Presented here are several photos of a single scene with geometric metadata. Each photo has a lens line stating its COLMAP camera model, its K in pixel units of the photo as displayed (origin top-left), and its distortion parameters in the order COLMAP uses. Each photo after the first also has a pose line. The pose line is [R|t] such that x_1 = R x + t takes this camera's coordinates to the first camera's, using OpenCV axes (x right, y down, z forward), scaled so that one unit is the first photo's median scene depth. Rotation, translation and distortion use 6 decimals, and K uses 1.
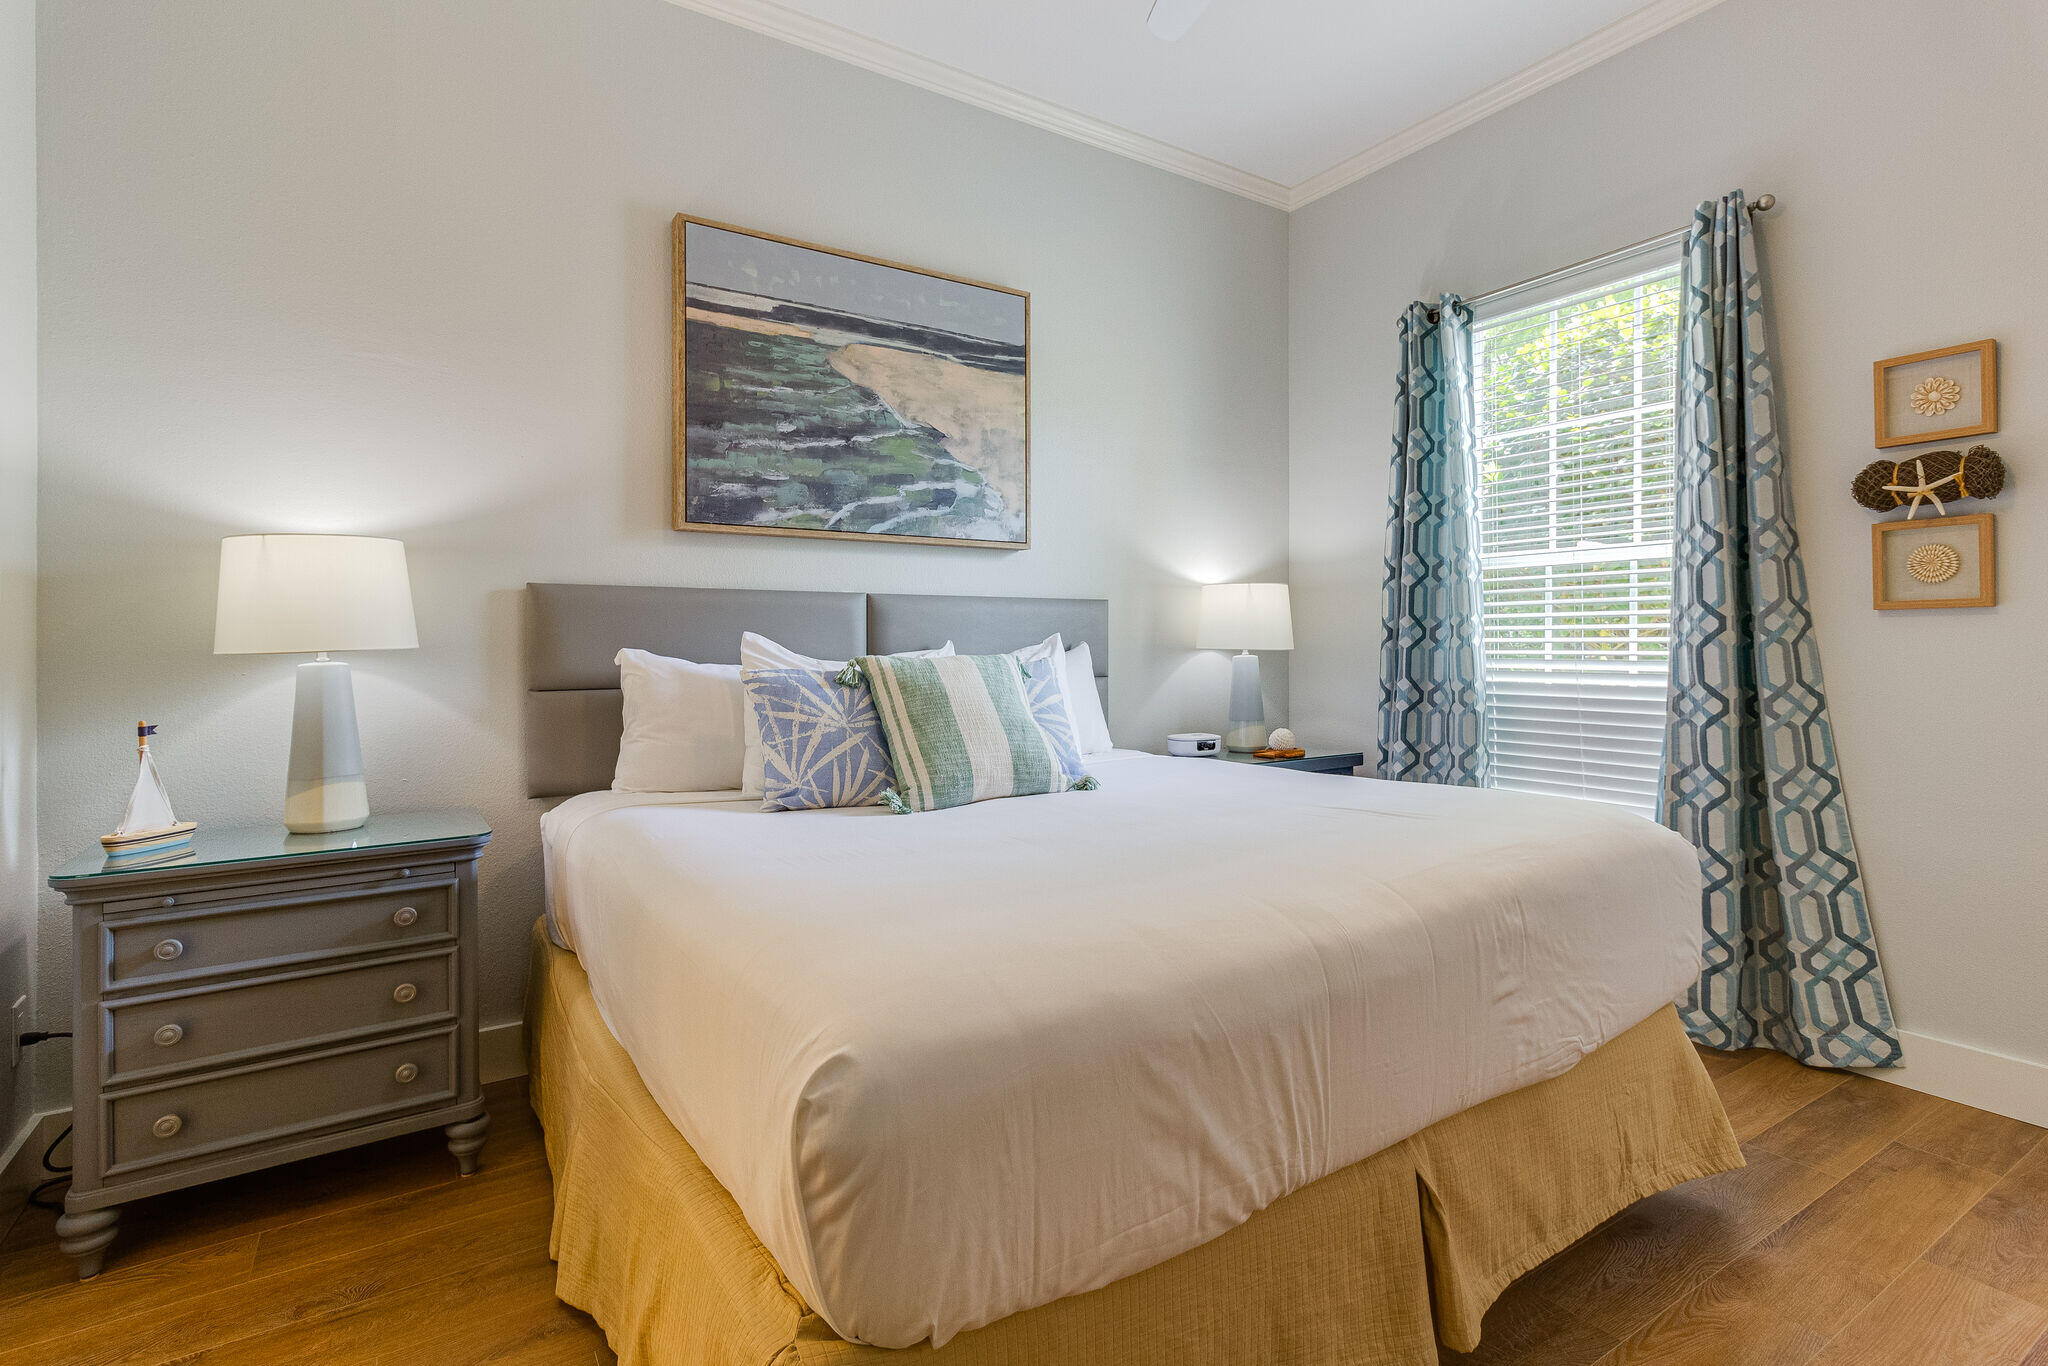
lens RADIAL K [[957.0, 0, 1020.9], [0, 957.0, 635.0], [0, 0, 1]] dist [0.001504, 0.000249]
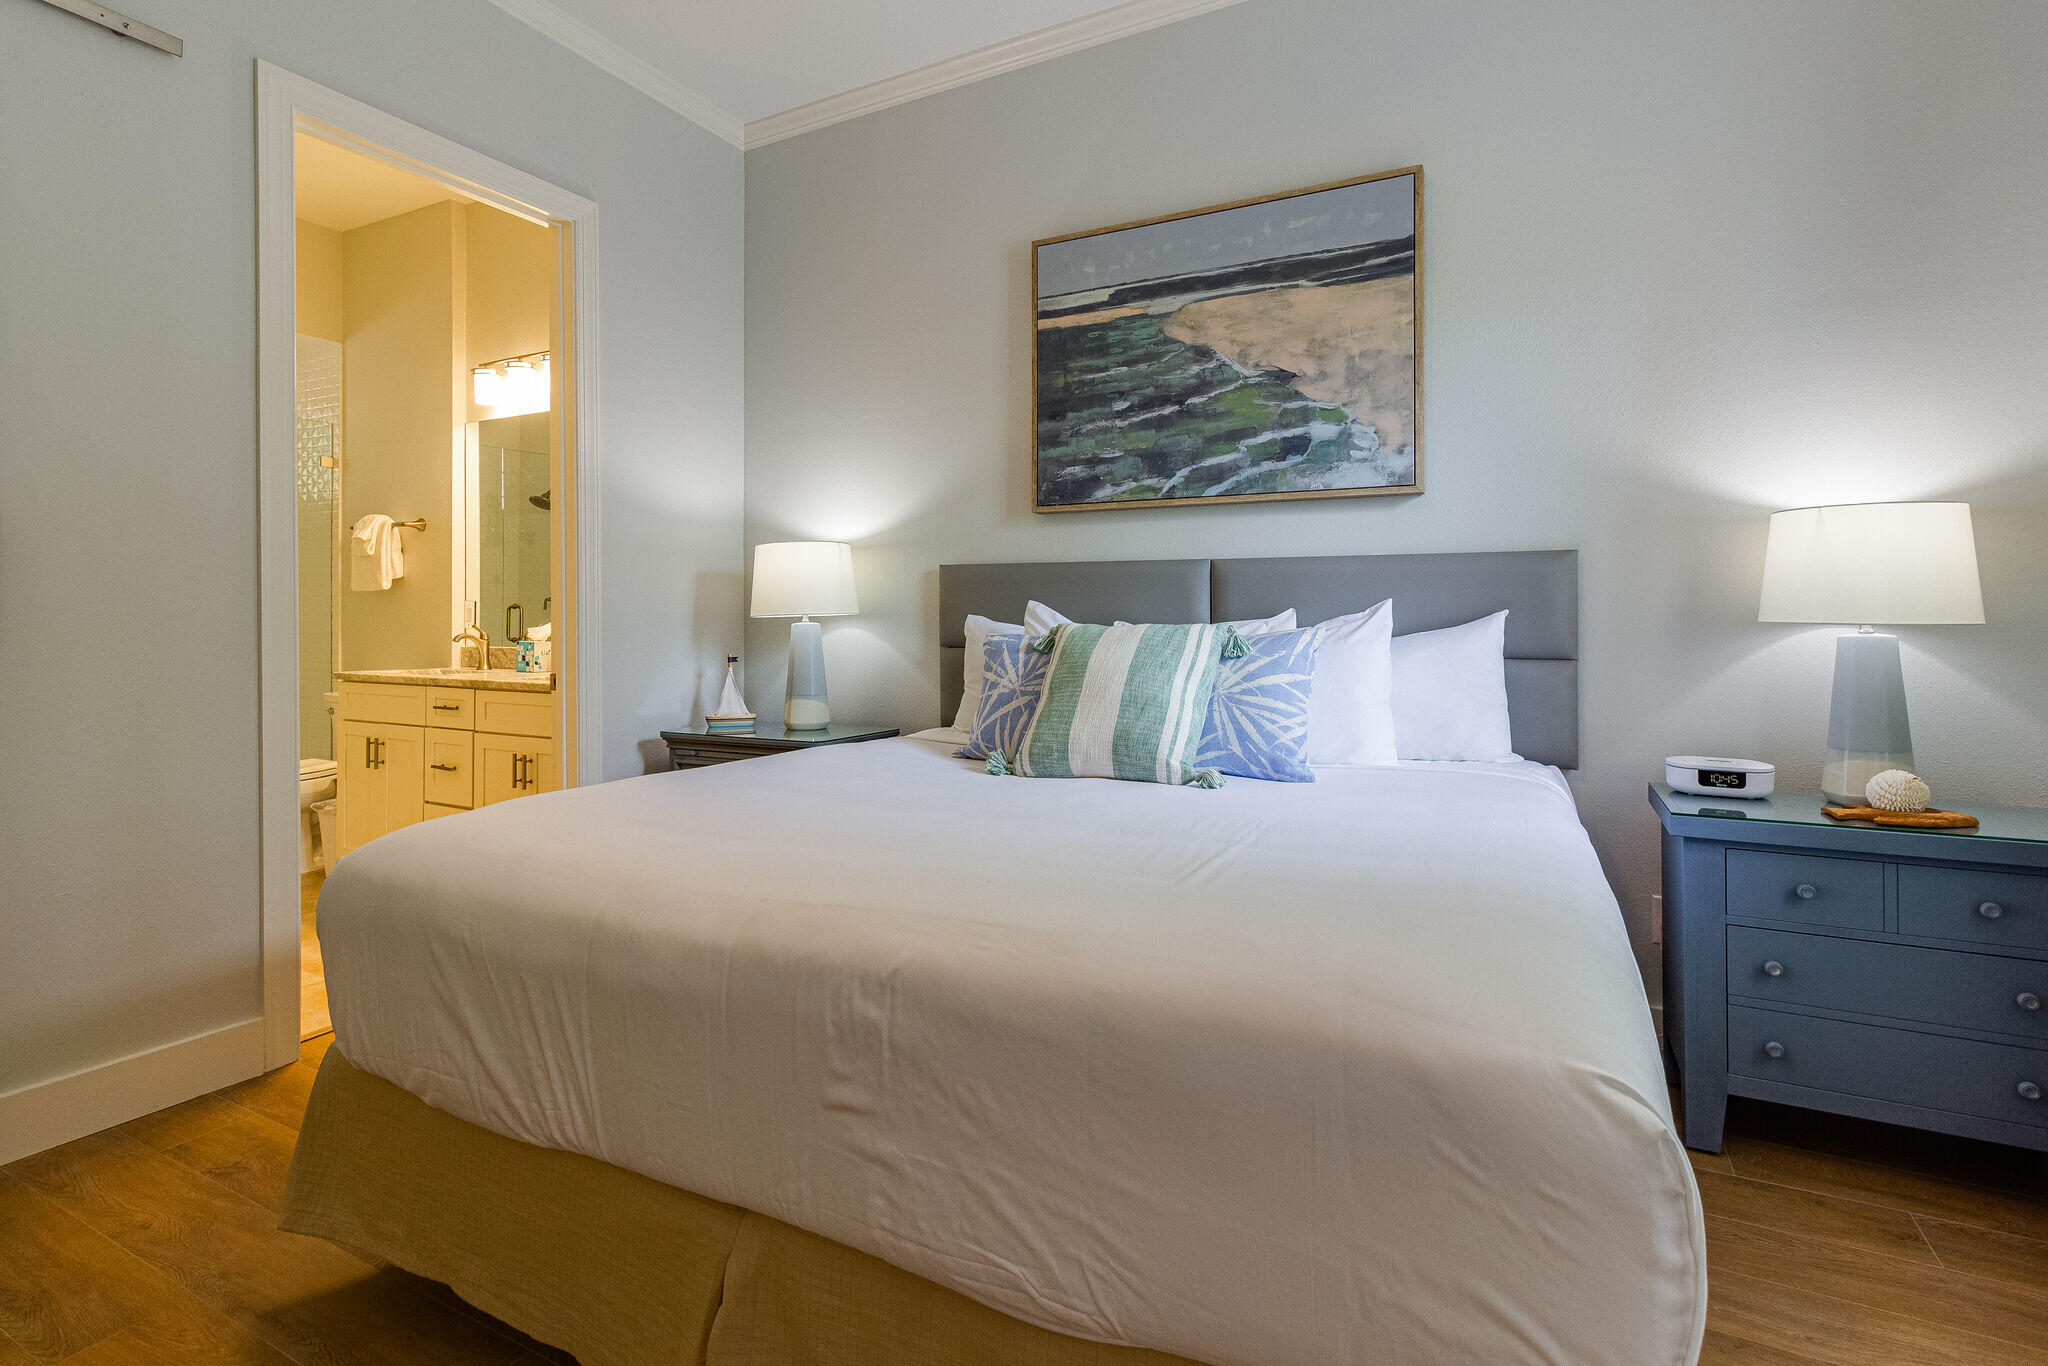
lens RADIAL K [[957.0, 0, 1052.5], [0, 957.0, 602.5], [0, 0, 1]] dist [0.001504, 0.000249]
pose [[0.519982, -0.006523, -0.854152, 0.595628], [0.004559, 0.999978, -0.004861, 0.003737], [0.854165, -0.001367, 0.520001, 0.381495]]
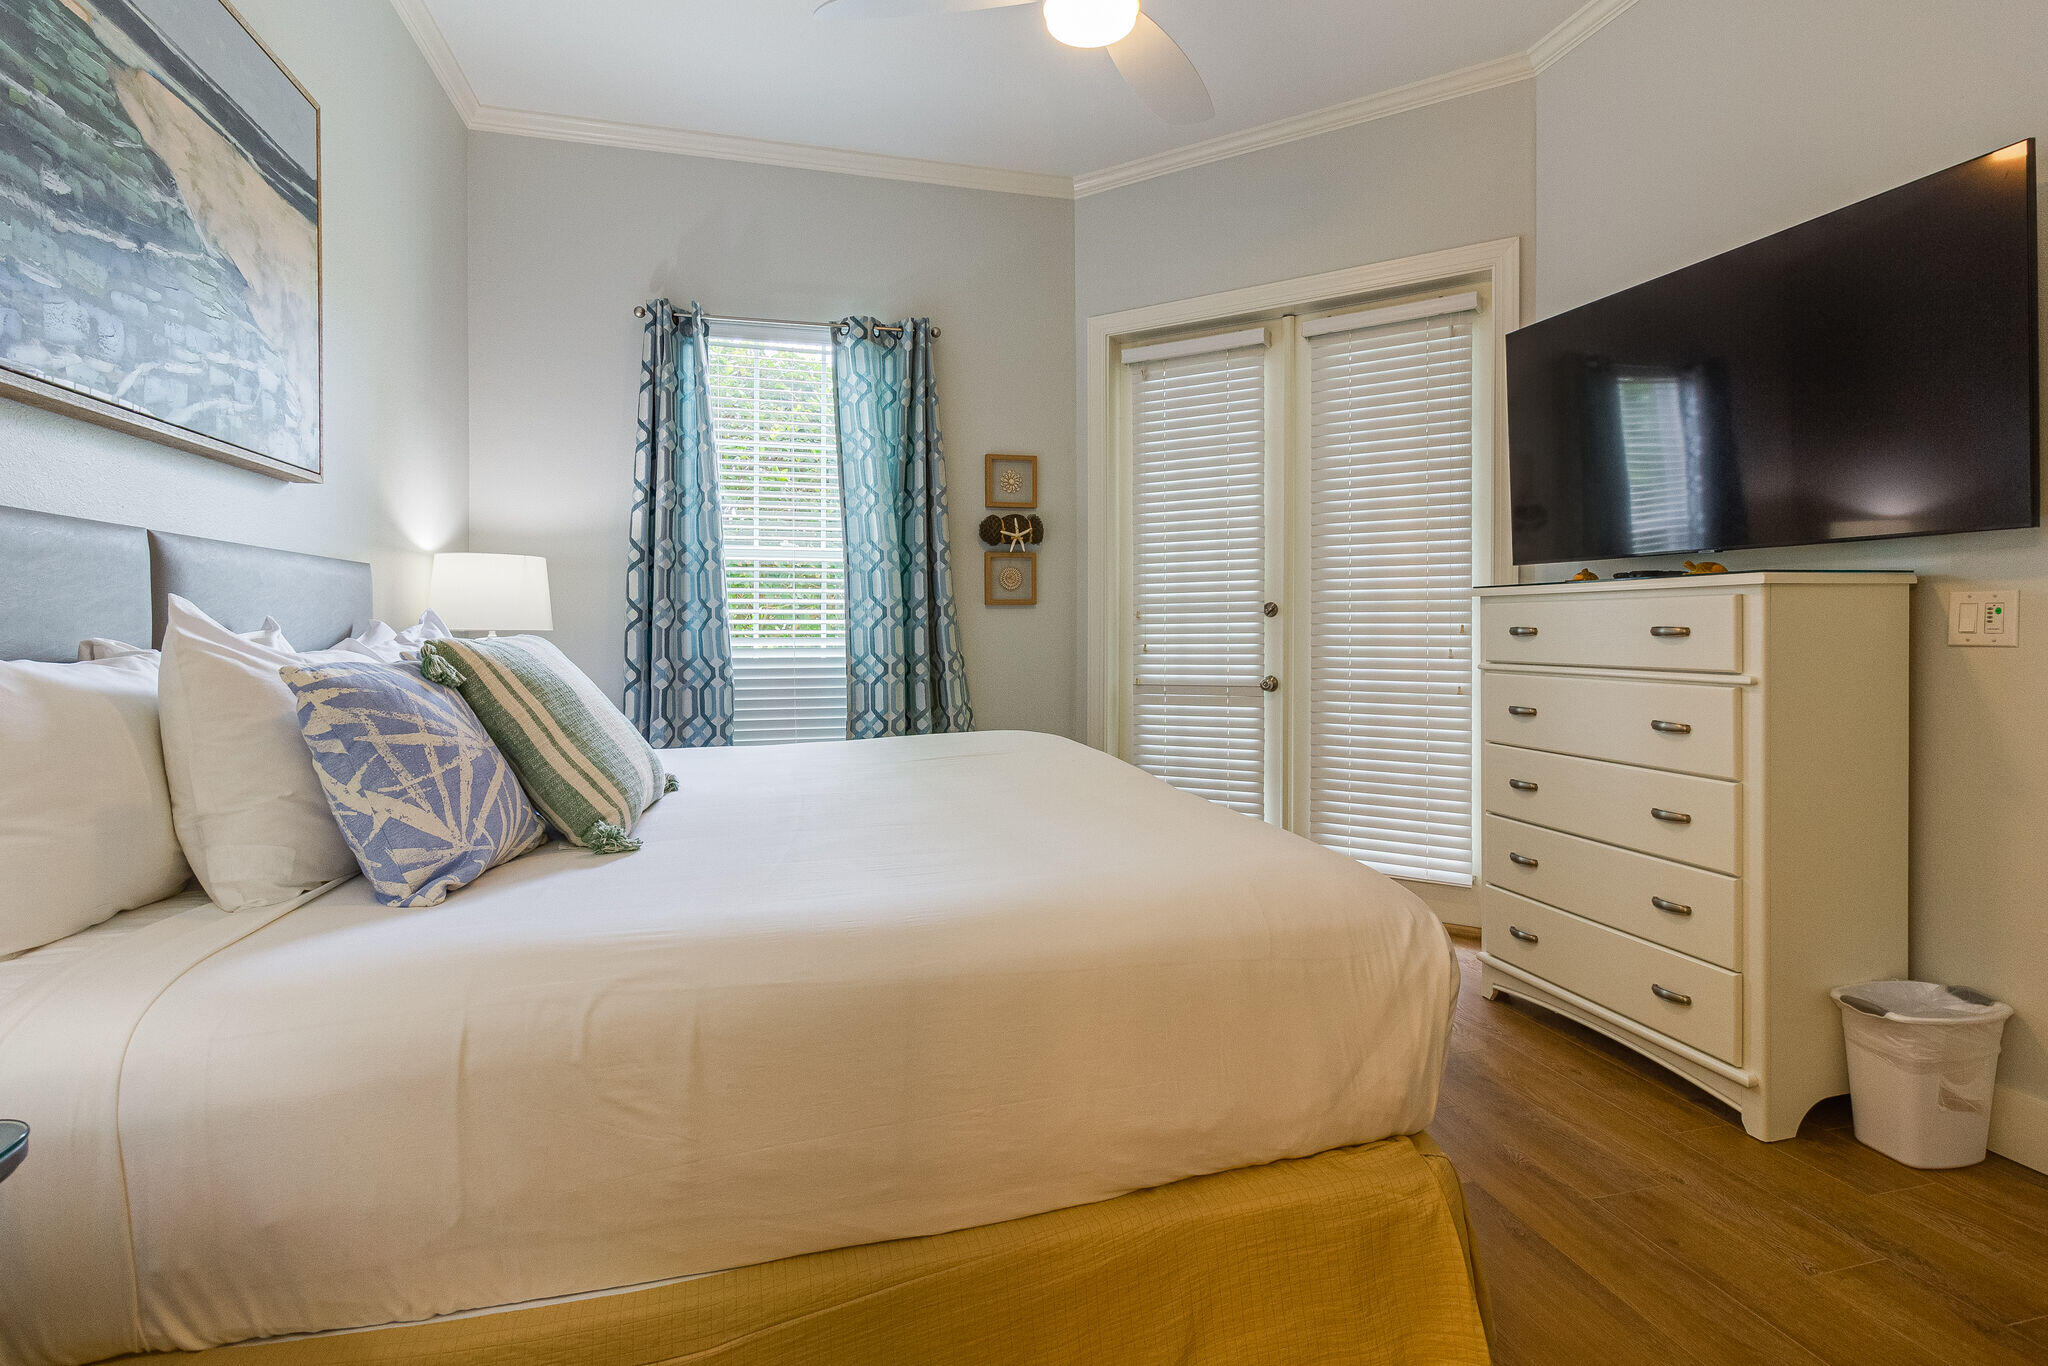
lens RADIAL K [[957.0, 0, 1007.5], [0, 957.0, 630.0], [0, 0, 1]] dist [0.001504, 0.000249]
pose [[0.317908, -0.002151, 0.948119, -0.547593], [-0.006983, 0.999965, 0.004610, 0.008650], [-0.948096, -0.008086, 0.317882, 0.364133]]
